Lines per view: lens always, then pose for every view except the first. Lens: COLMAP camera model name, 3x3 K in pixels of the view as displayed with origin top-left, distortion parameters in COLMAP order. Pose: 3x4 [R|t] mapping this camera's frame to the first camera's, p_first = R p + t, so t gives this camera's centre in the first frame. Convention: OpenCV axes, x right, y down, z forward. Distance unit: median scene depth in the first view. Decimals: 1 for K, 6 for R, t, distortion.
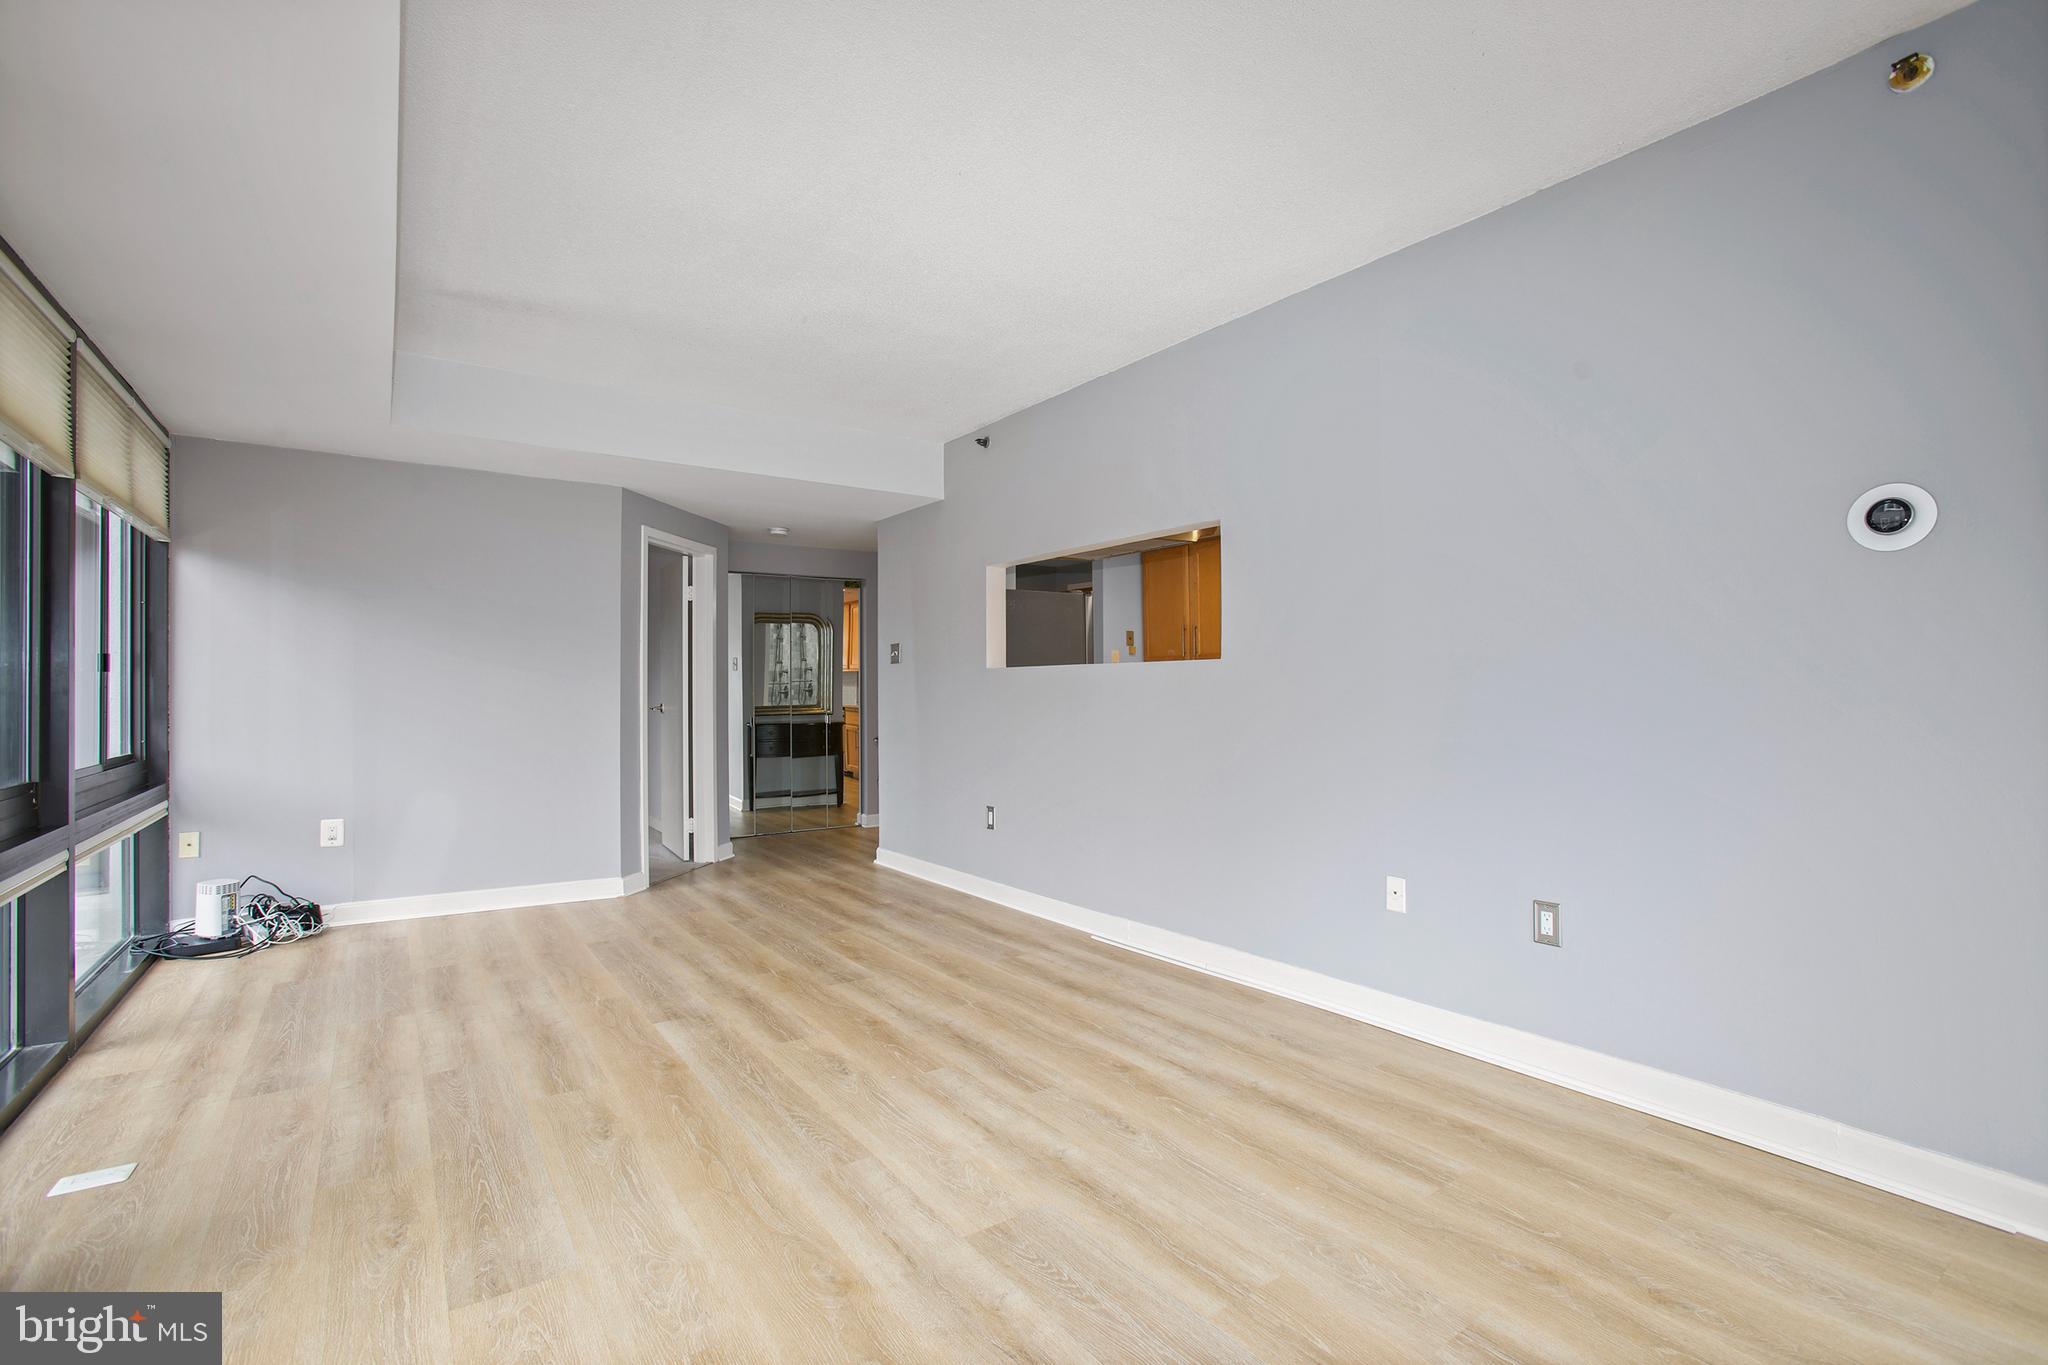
lens RADIAL K [[927.8, 0, 1026.8], [0, 927.8, 690.1], [0, 0, 1]] dist [-0.034248, 0.006407]
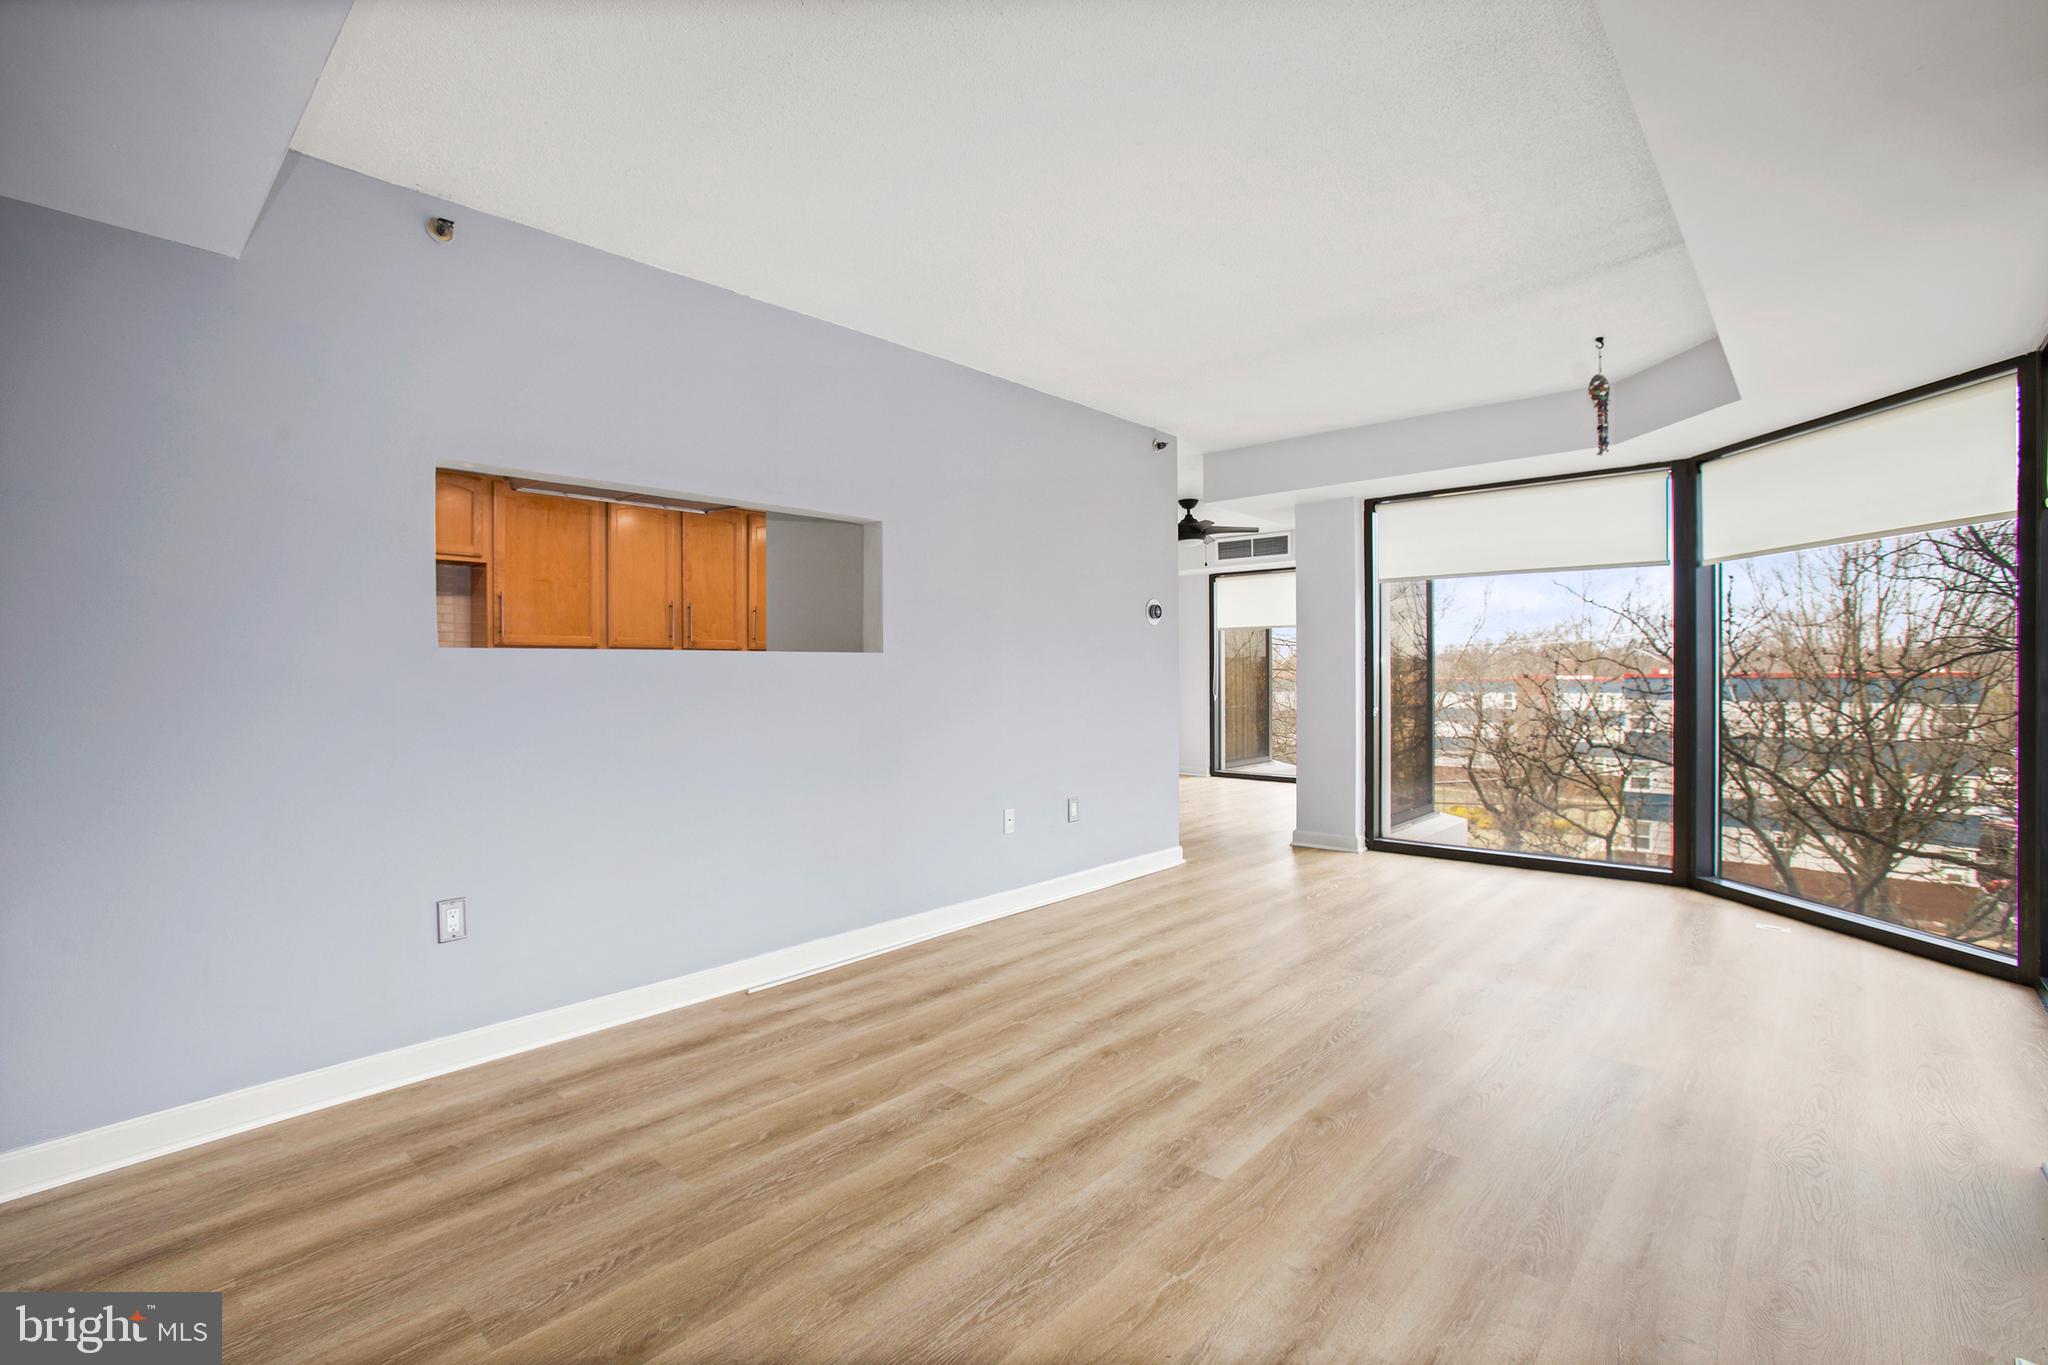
lens RADIAL K [[927.8, 0, 1006.4], [0, 927.8, 673.3], [0, 0, 1]] dist [-0.034248, 0.006407]
pose [[-0.205678, 0.010387, 0.978565, -1.006809], [0.010563, 0.999909, -0.008393, 0.001132], [-0.978563, 0.008611, -0.205769, 1.259957]]
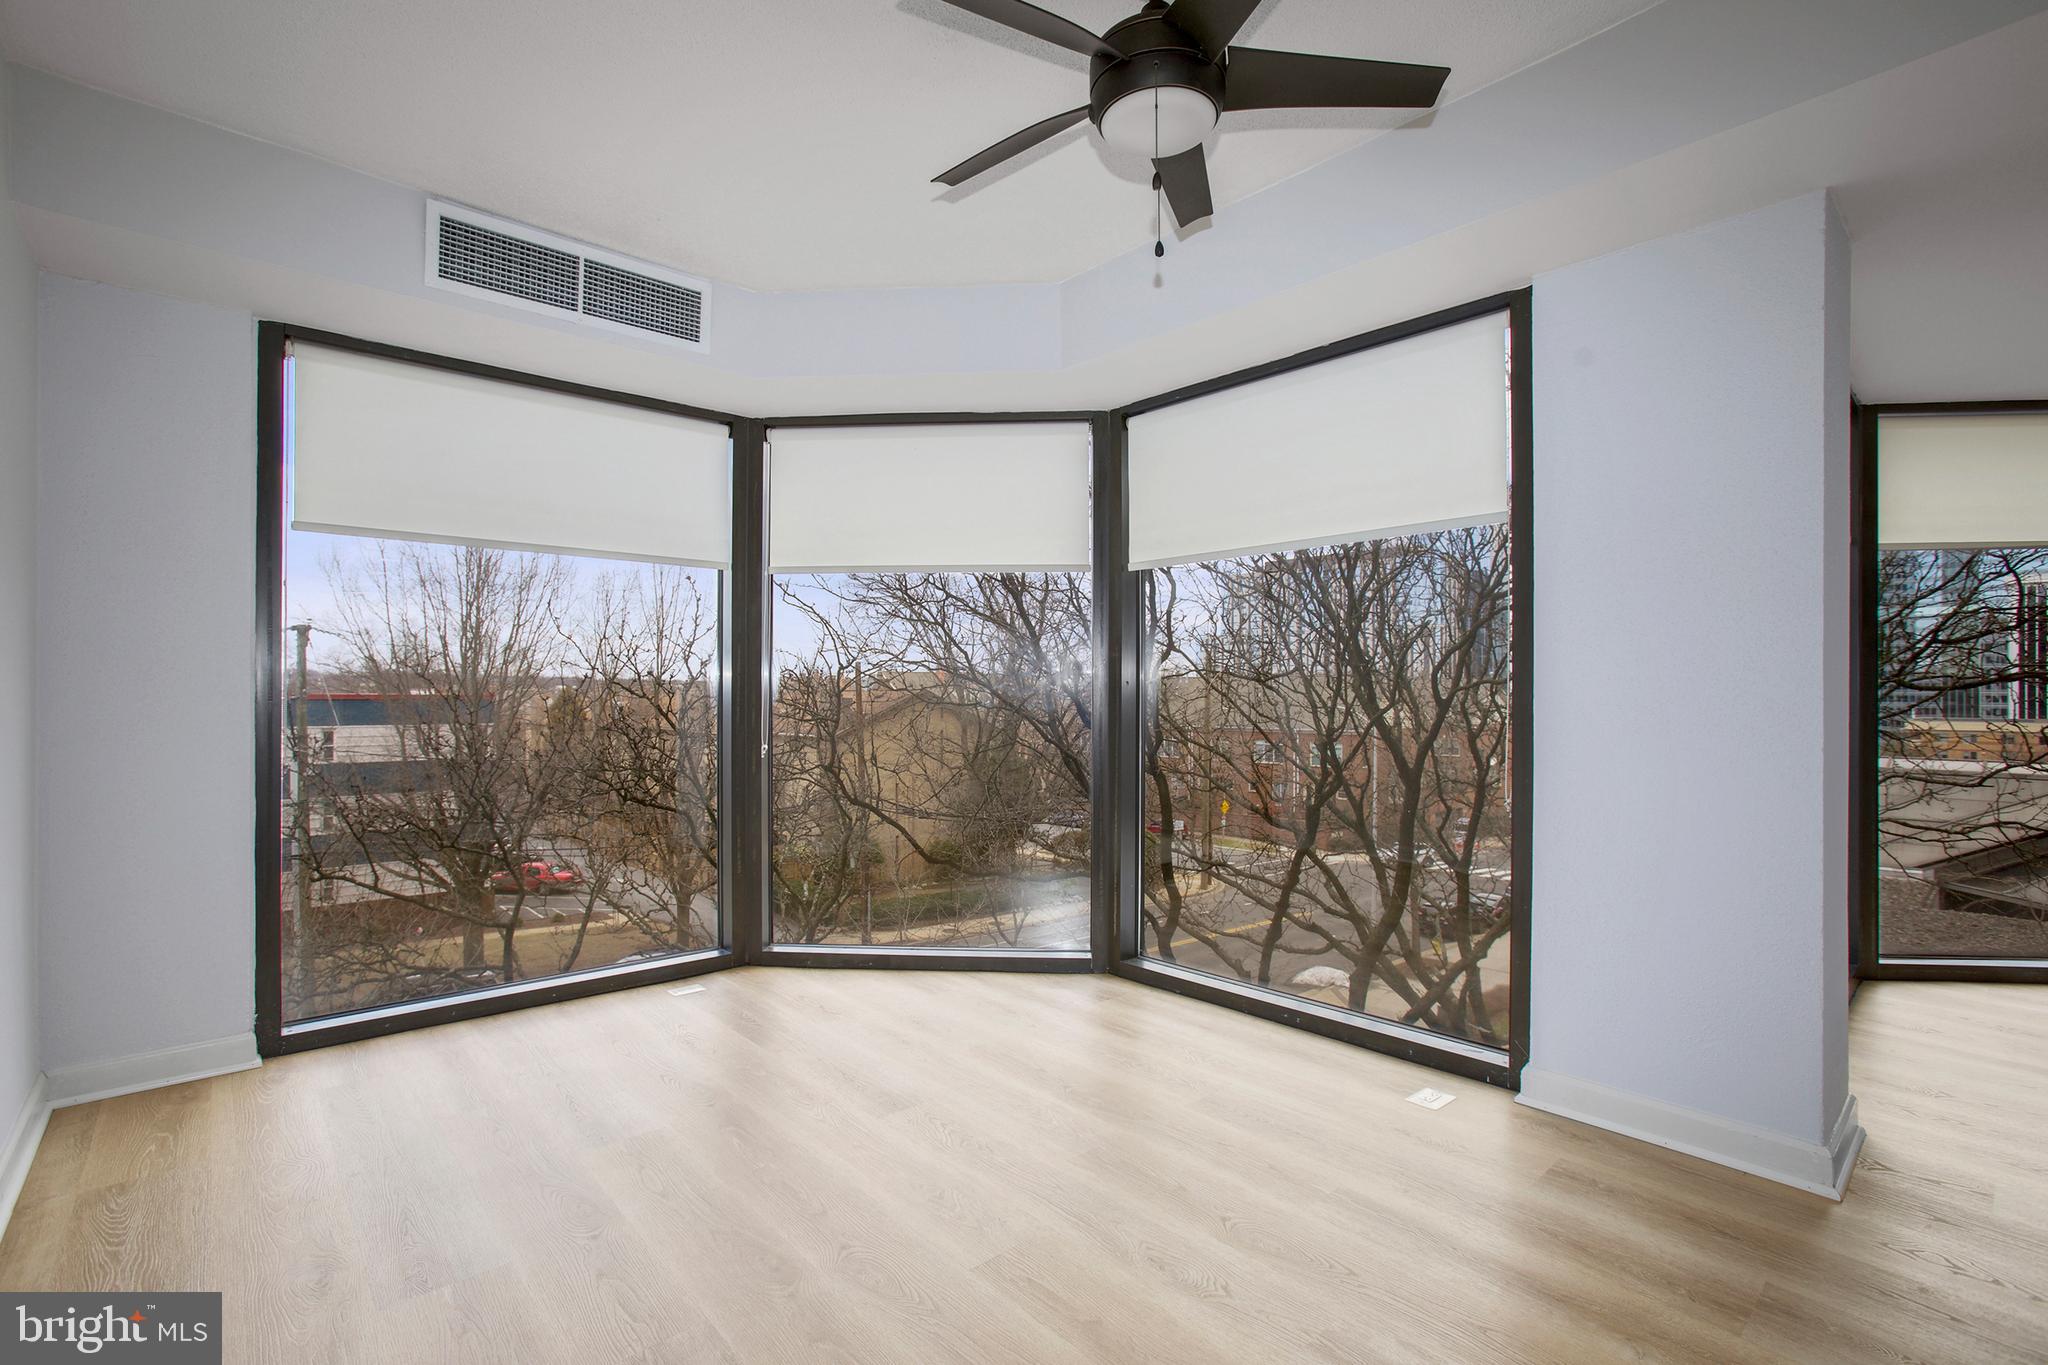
lens RADIAL K [[927.8, 0, 1013.1], [0, 927.8, 684.9], [0, 0, 1]] dist [-0.034248, 0.006407]
pose [[-0.993755, 0.004145, -0.111504, 1.353567], [0.004474, 0.999986, -0.002694, -0.009908], [0.111491, -0.003176, -0.993760, 0.864377]]
